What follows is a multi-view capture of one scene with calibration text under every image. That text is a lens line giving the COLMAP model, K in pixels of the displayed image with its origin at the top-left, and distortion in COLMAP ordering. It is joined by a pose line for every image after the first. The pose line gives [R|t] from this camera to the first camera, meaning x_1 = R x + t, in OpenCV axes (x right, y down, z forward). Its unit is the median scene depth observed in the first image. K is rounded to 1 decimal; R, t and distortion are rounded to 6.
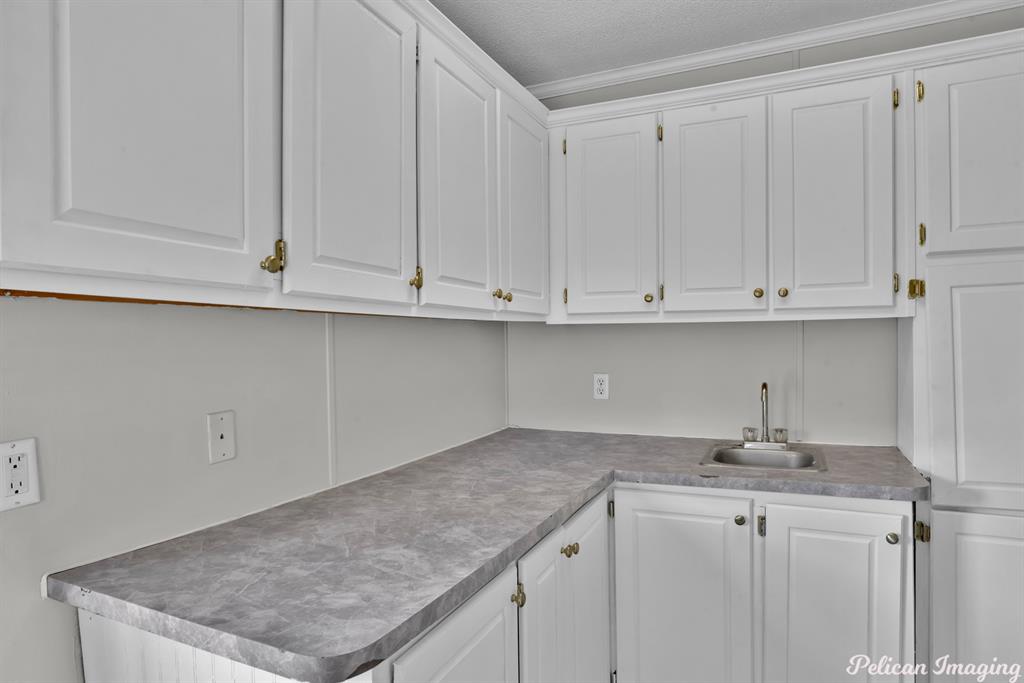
lens RADIAL K [[603.8, 0, 511.2], [0, 603.8, 343.0], [0, 0, 1]] dist [-0.003964, -0.000259]
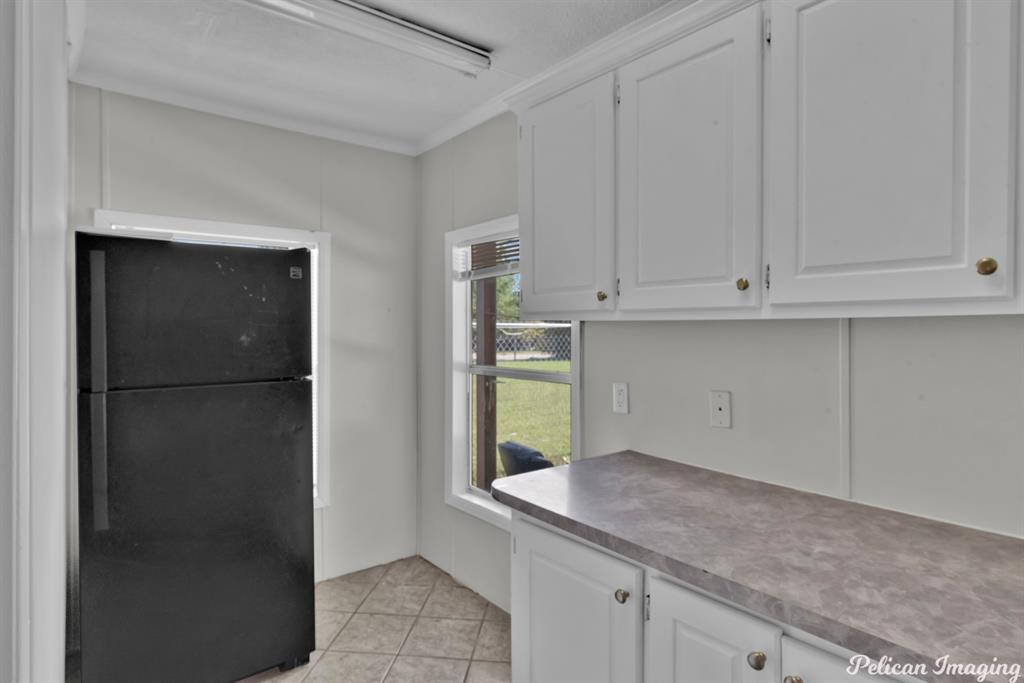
lens RADIAL K [[561.9, 0, 510.7], [0, 561.9, 334.8], [0, 0, 1]] dist [0.002712, 0.000331]
pose [[-0.453409, 0.019547, -0.891088, 0.854745], [-0.000748, 0.999751, 0.022311, -0.041521], [0.891302, 0.010782, -0.453281, 1.127858]]
